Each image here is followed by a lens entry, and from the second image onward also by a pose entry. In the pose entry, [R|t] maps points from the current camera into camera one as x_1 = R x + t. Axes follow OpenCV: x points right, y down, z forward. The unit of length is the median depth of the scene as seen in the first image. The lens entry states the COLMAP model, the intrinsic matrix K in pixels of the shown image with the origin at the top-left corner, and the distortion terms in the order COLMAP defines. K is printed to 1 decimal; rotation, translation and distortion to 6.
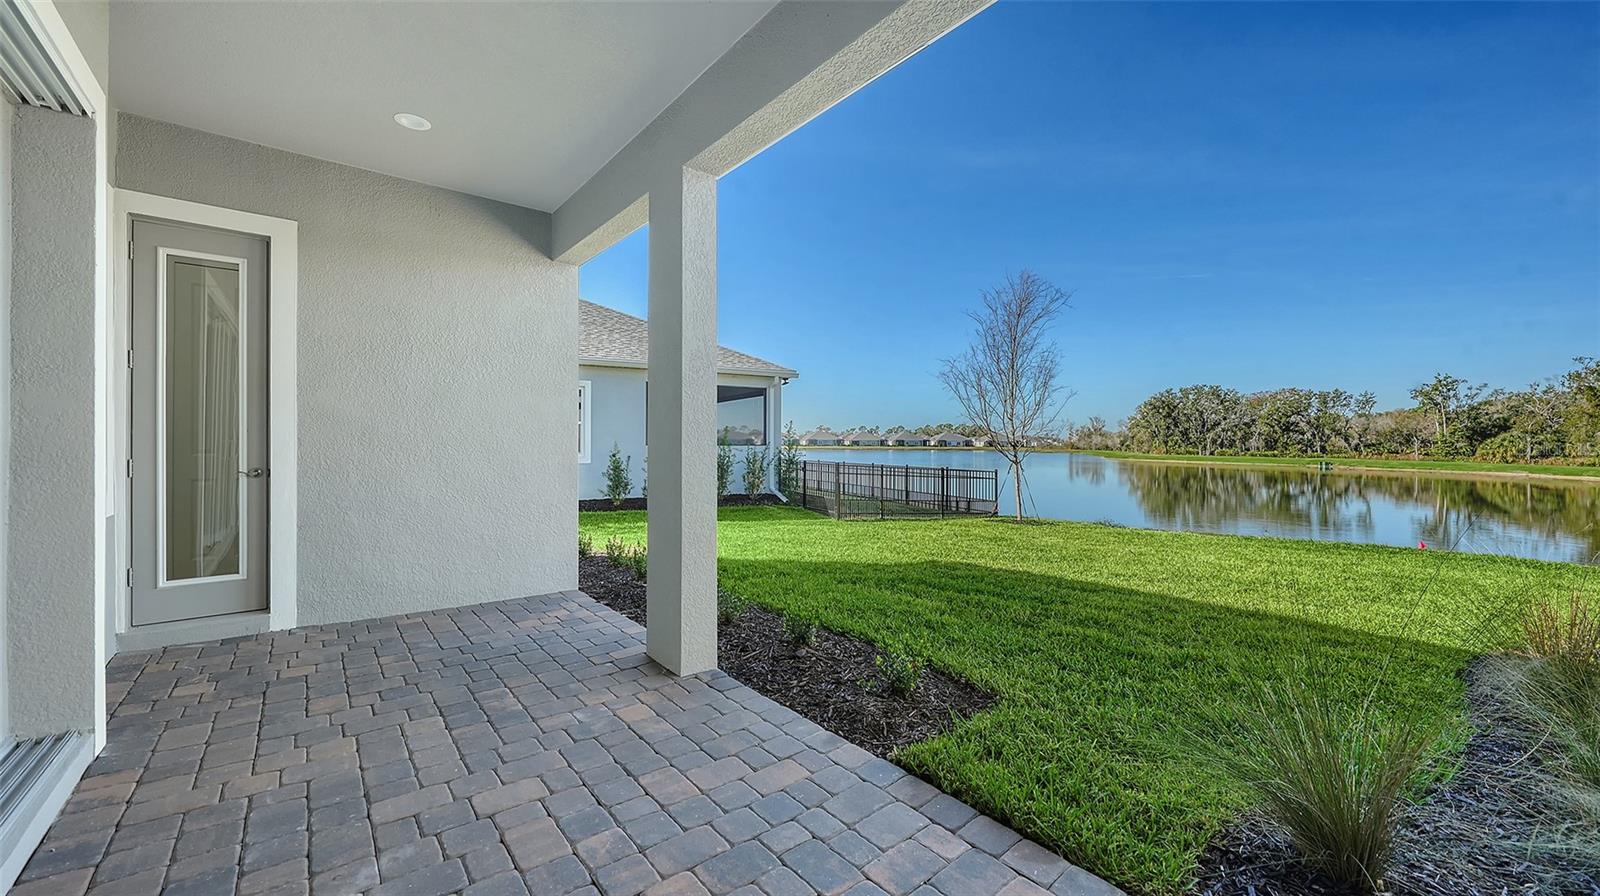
lens RADIAL K [[622.2, 0, 800.0], [0, 622.2, 448.0], [0, 0, 1]] dist [-0.000262, -0.000121]
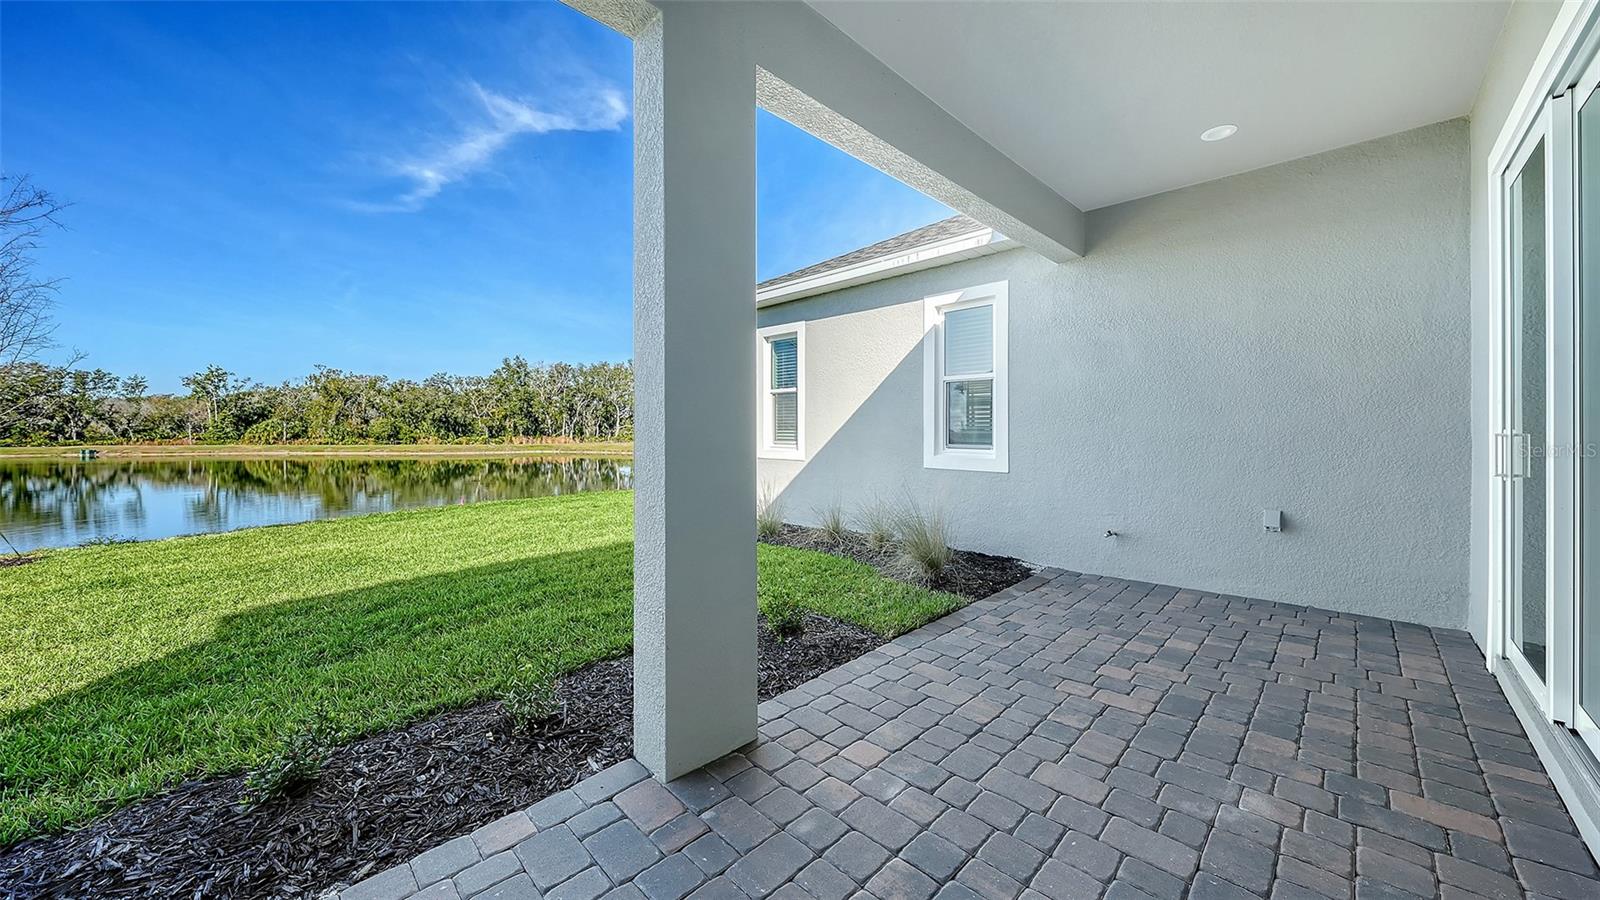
lens RADIAL K [[561.5, 0, 798.4], [0, 561.5, 429.3], [0, 0, 1]] dist [0.000582, 0.000067]
pose [[-0.110176, -0.006471, 0.993891, -0.069278], [0.012515, 0.999890, 0.007898, -0.001086], [-0.993833, 0.013309, -0.110083, 0.080500]]
